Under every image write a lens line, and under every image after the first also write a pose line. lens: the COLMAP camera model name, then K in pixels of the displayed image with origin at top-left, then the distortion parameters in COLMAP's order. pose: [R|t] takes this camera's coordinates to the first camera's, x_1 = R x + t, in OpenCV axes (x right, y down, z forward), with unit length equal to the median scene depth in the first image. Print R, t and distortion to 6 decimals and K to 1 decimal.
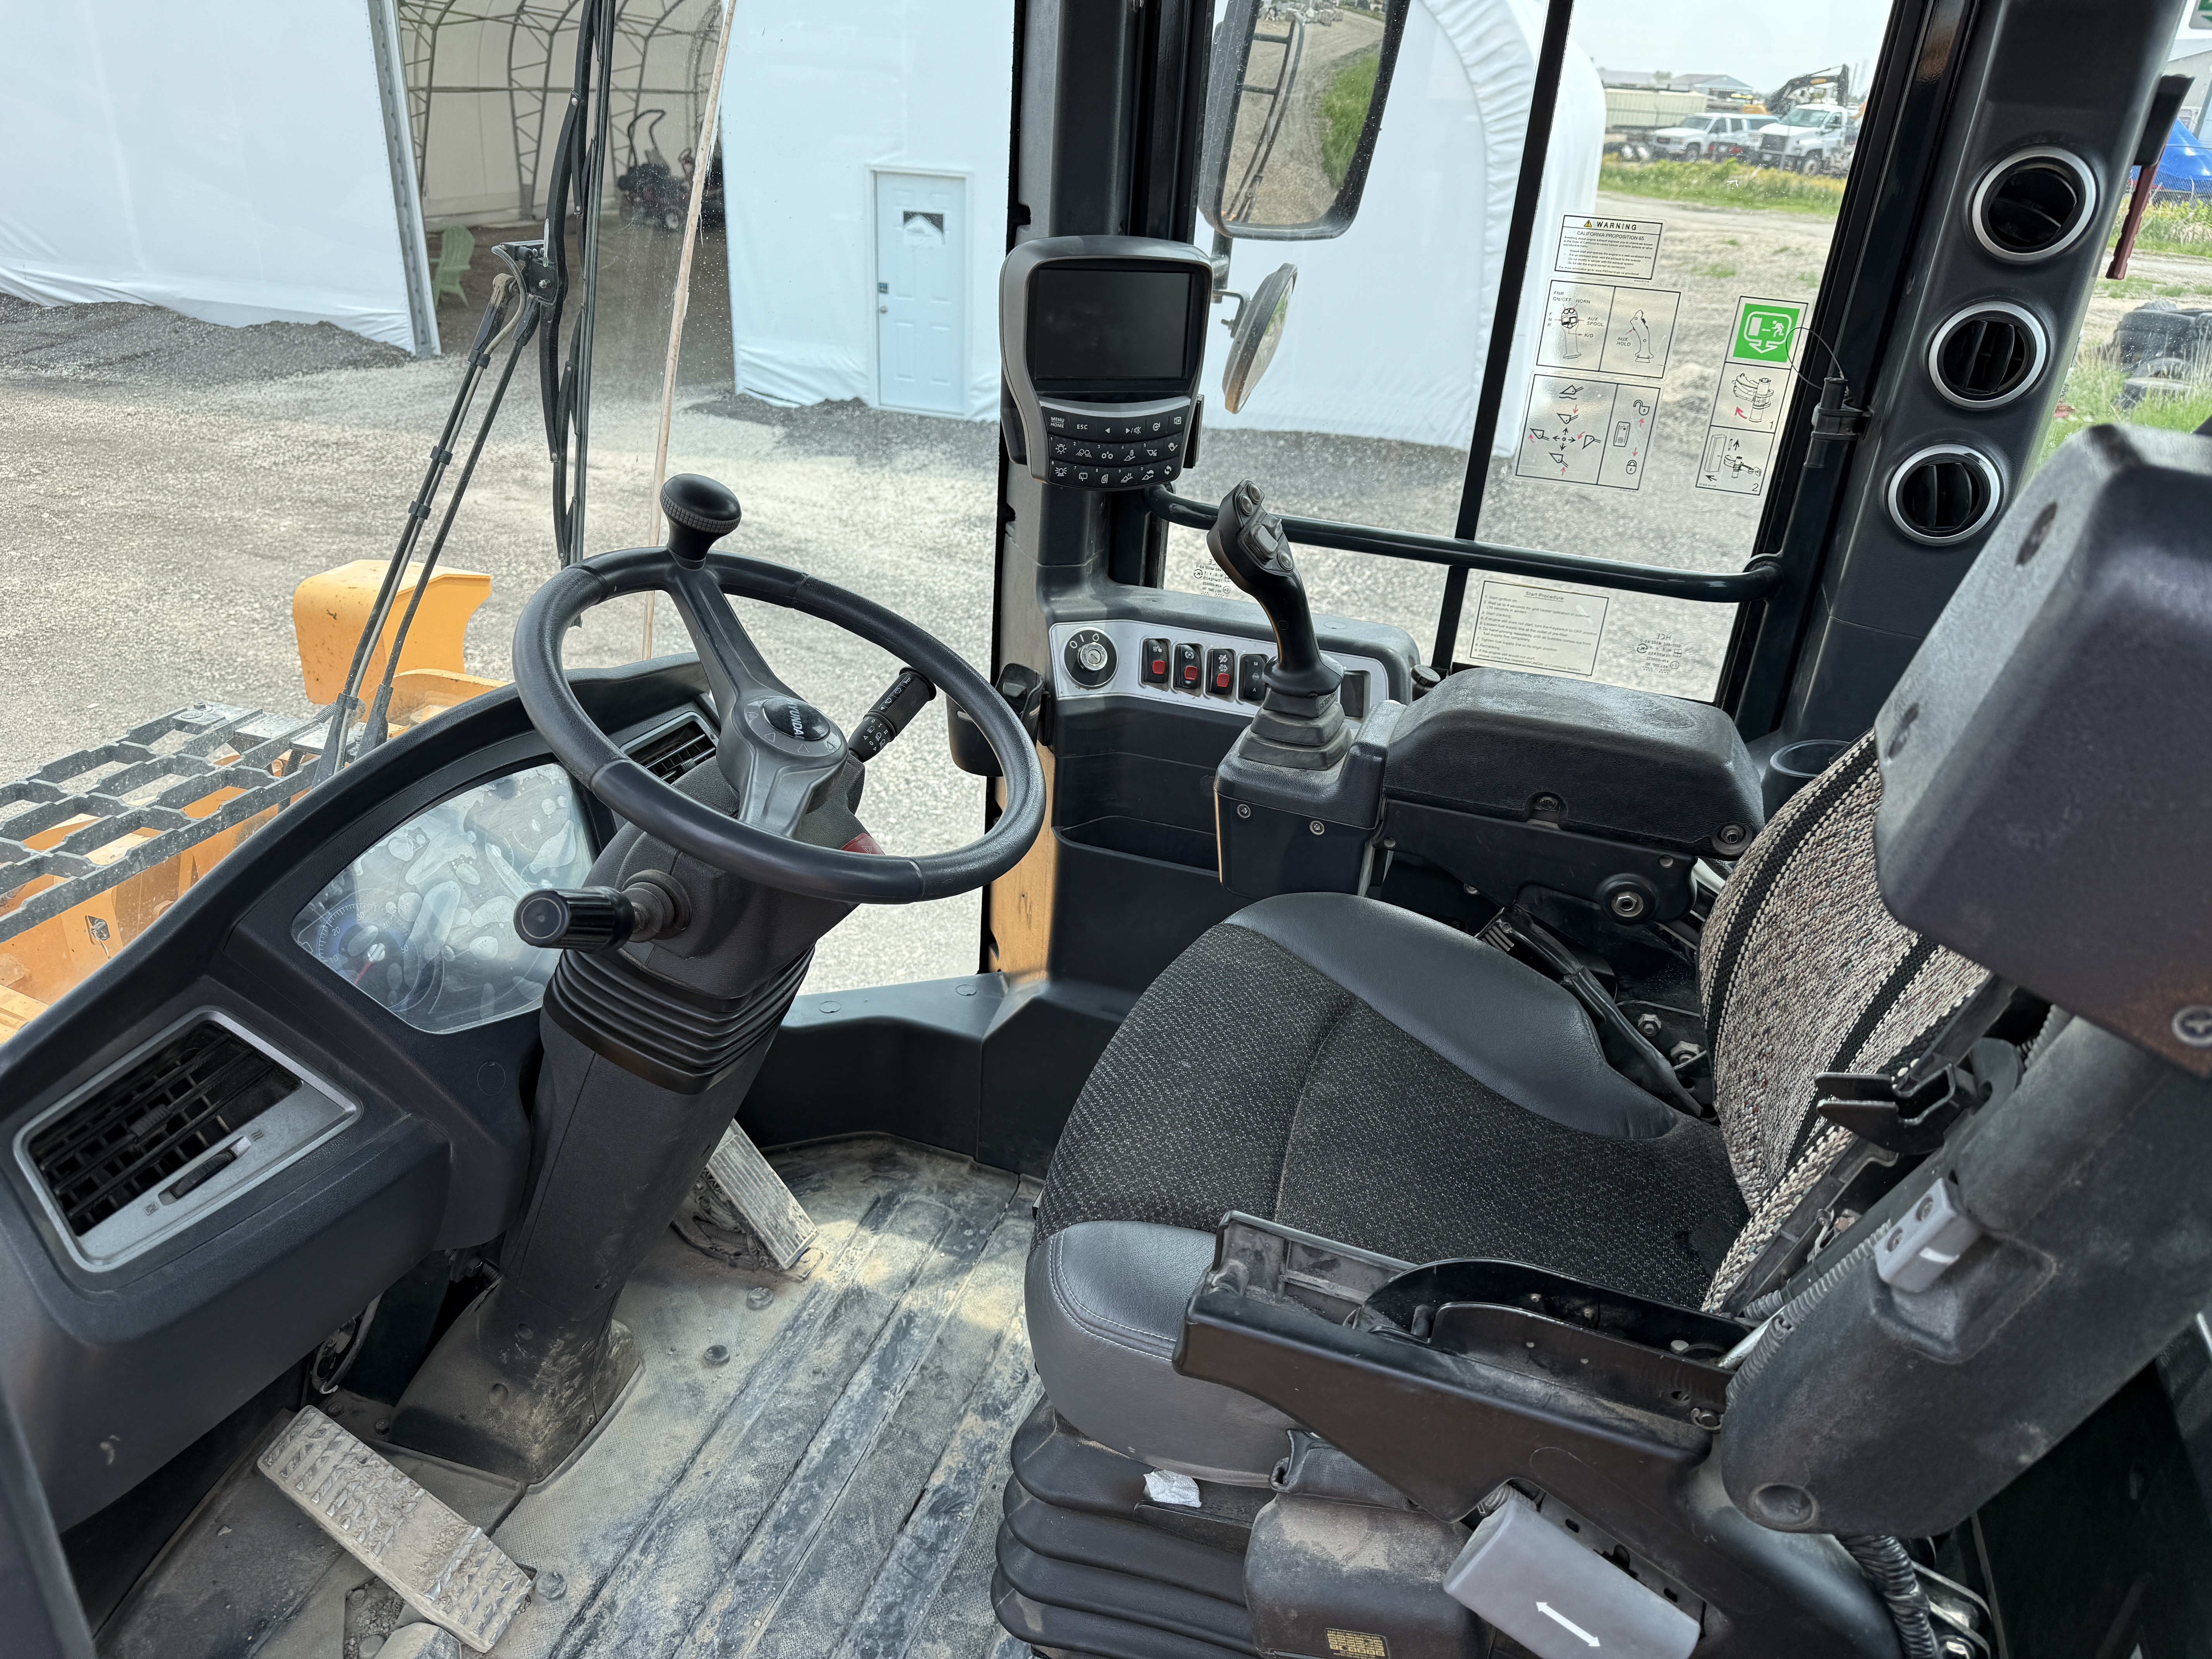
lens RADIAL K [[1548.5, 0, 1109.1], [0, 1548.5, 832.4], [0, 0, 1]] dist [0.116889, -0.158699]
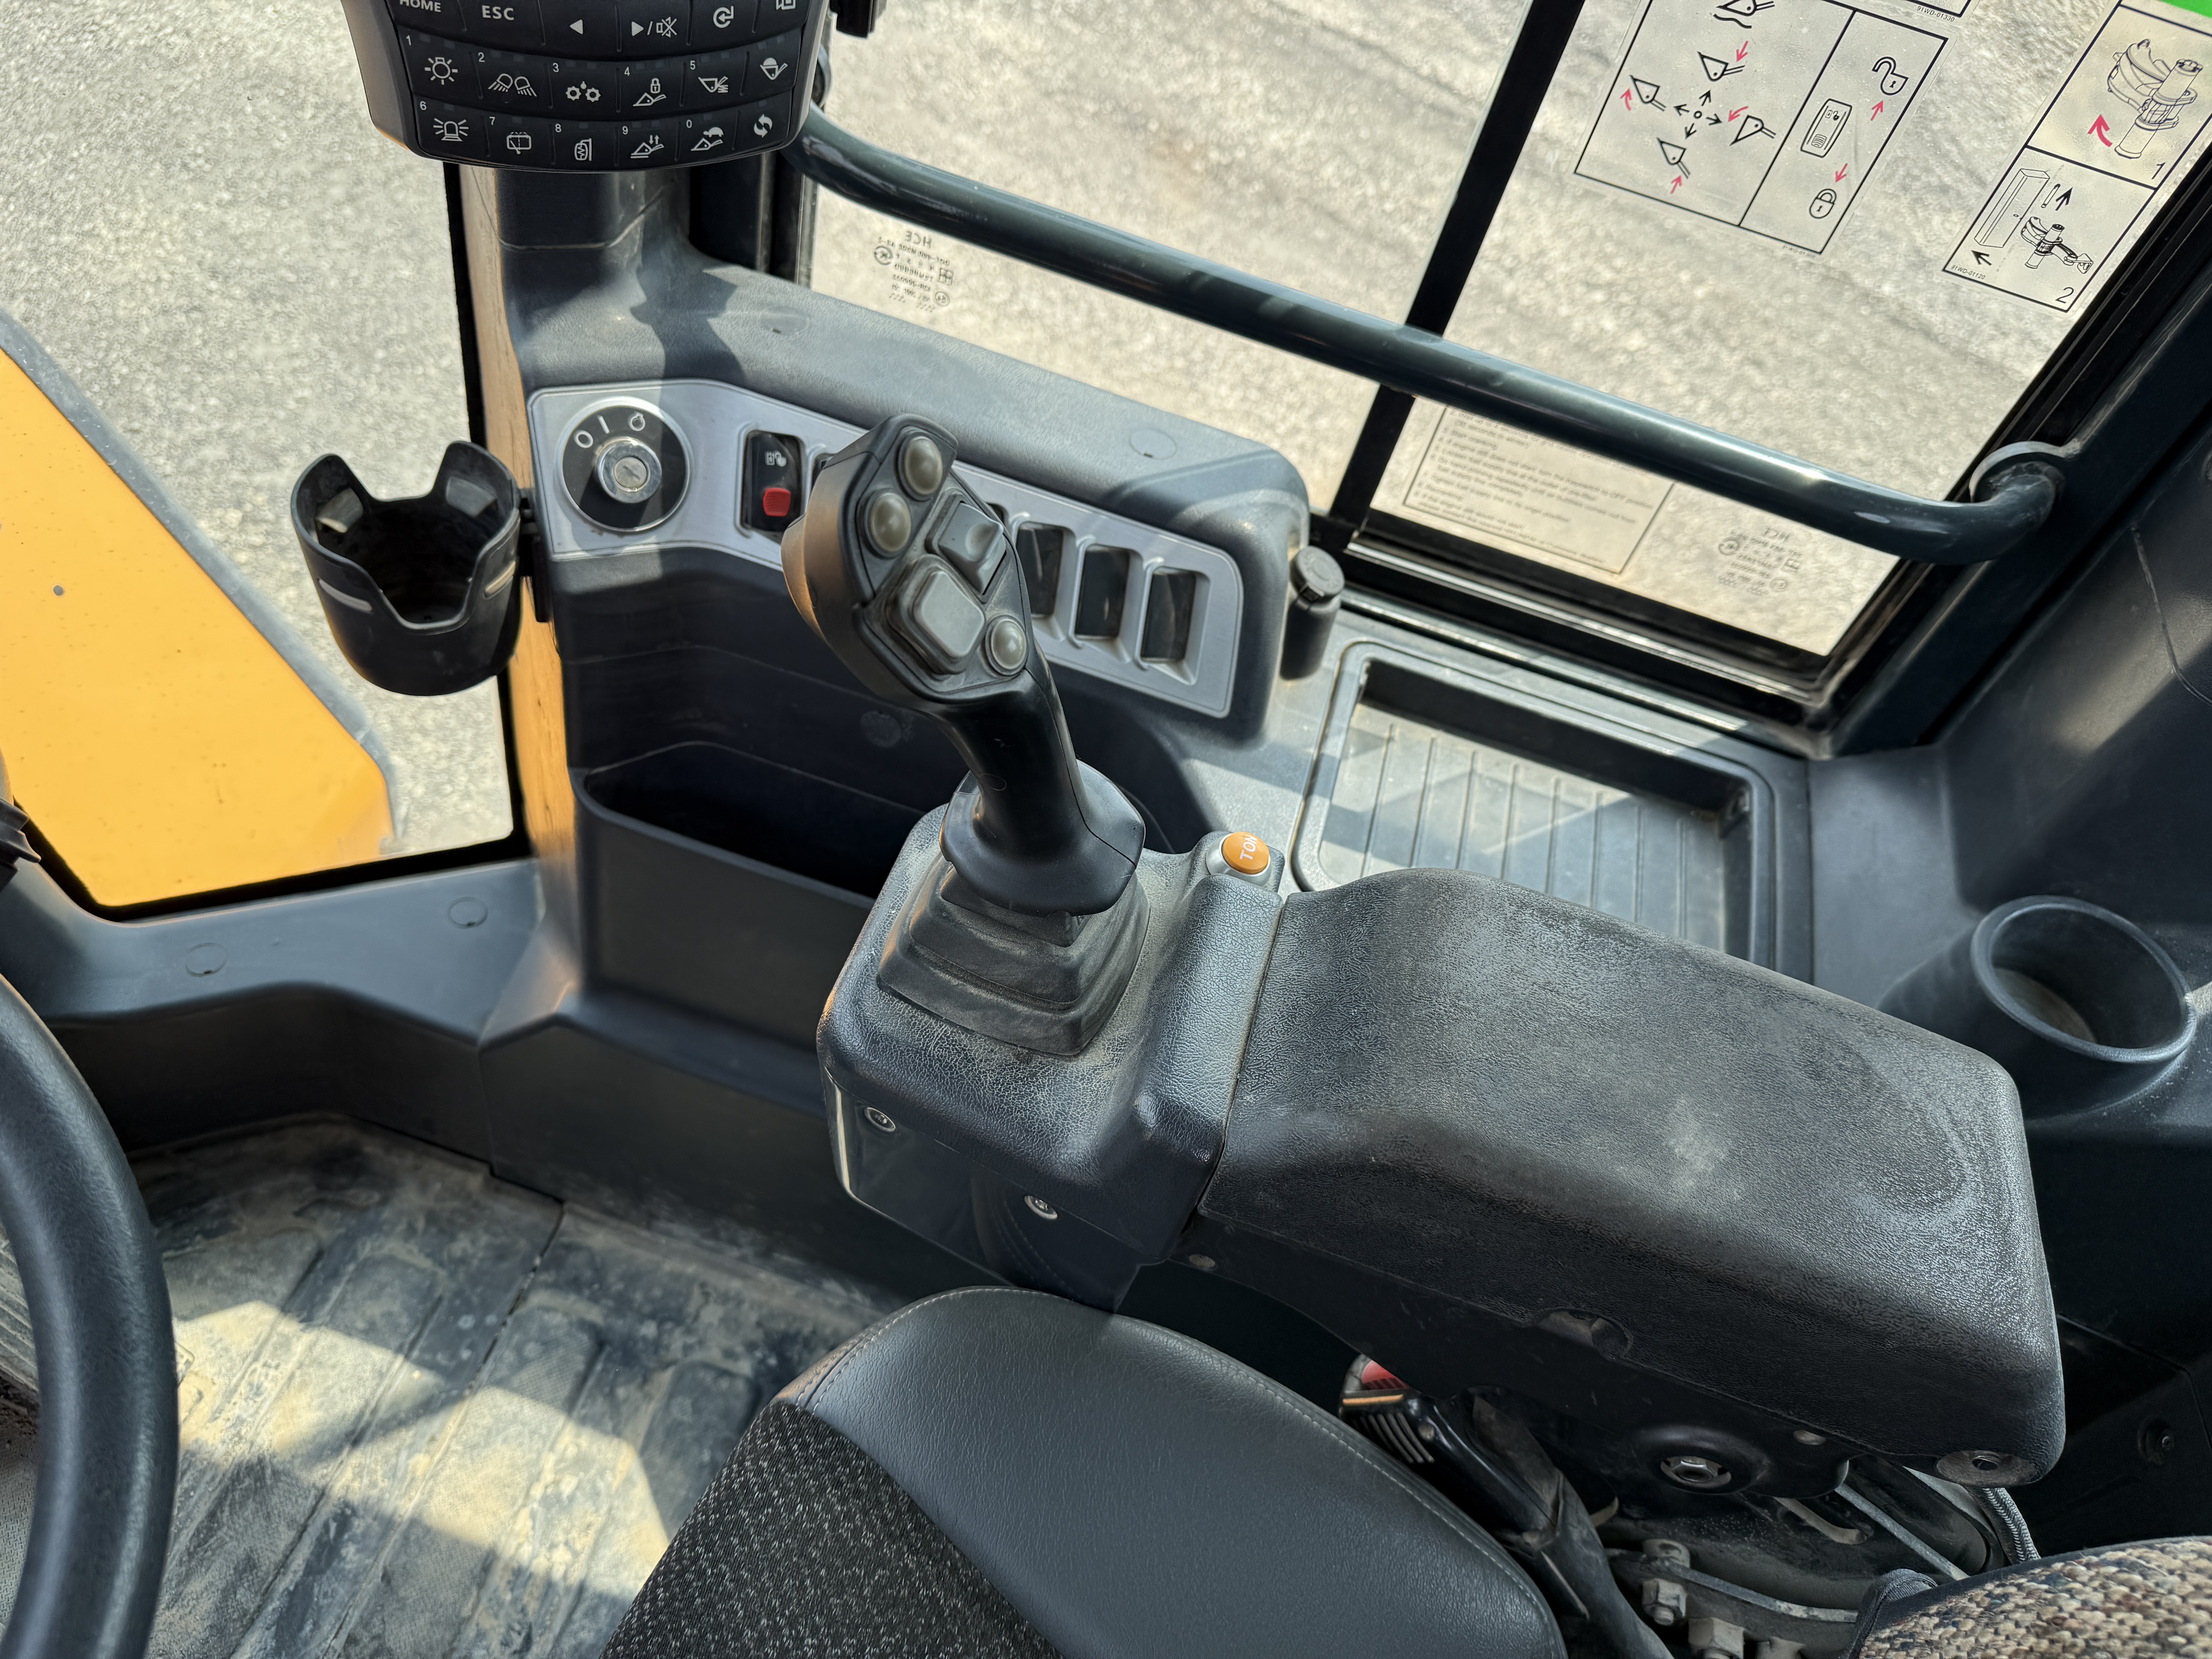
lens RADIAL K [[1623.8, 0, 1106.0], [0, 1623.8, 829.5], [0, 0, 1]] dist [0.005293, -0.000510]
pose [[0.989616, 0.046547, 0.135993, 0.081154], [-0.098116, 0.910164, 0.402460, -0.260065], [-0.105042, -0.411624, 0.905280, 0.578098]]
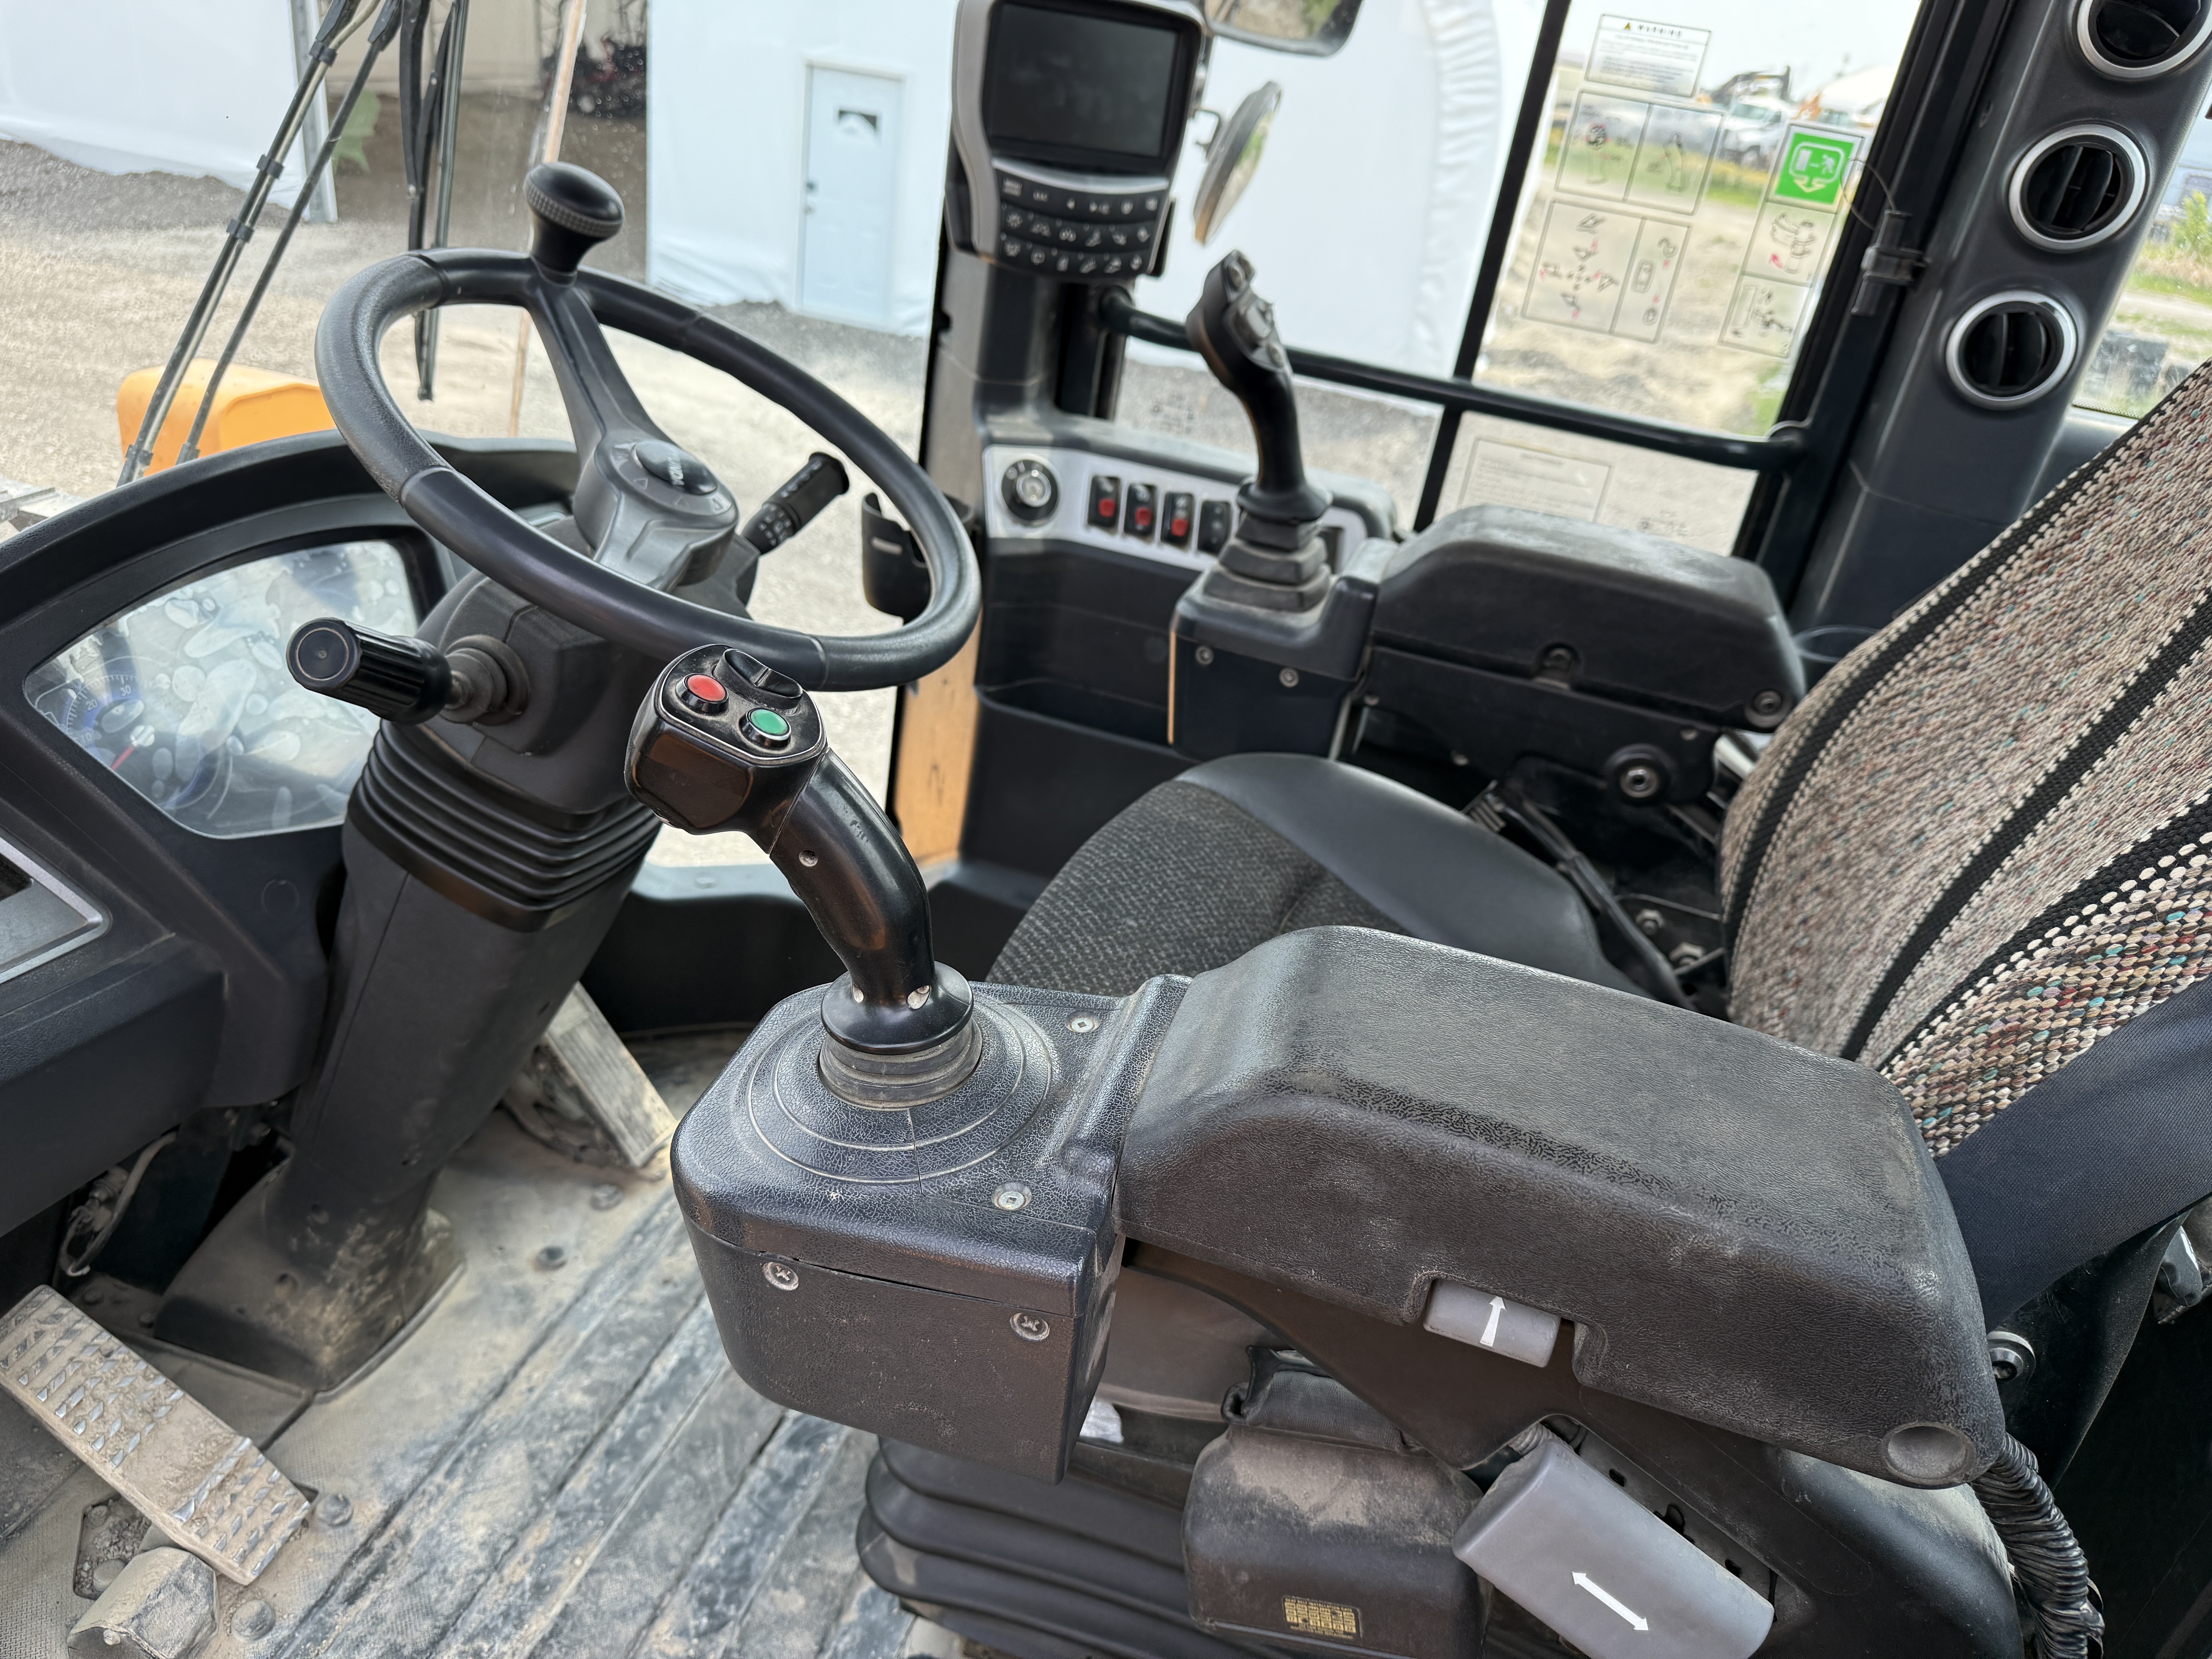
lens RADIAL K [[1562.9, 0, 1106.0], [0, 1562.9, 829.5], [0, 0, 1]] dist [0.044953, -0.051805]
pose [[0.996098, 0.061202, 0.063580, -0.015503], [-0.062713, 0.997788, 0.022042, 0.064234], [-0.062091, -0.025943, 0.997733, 0.132583]]
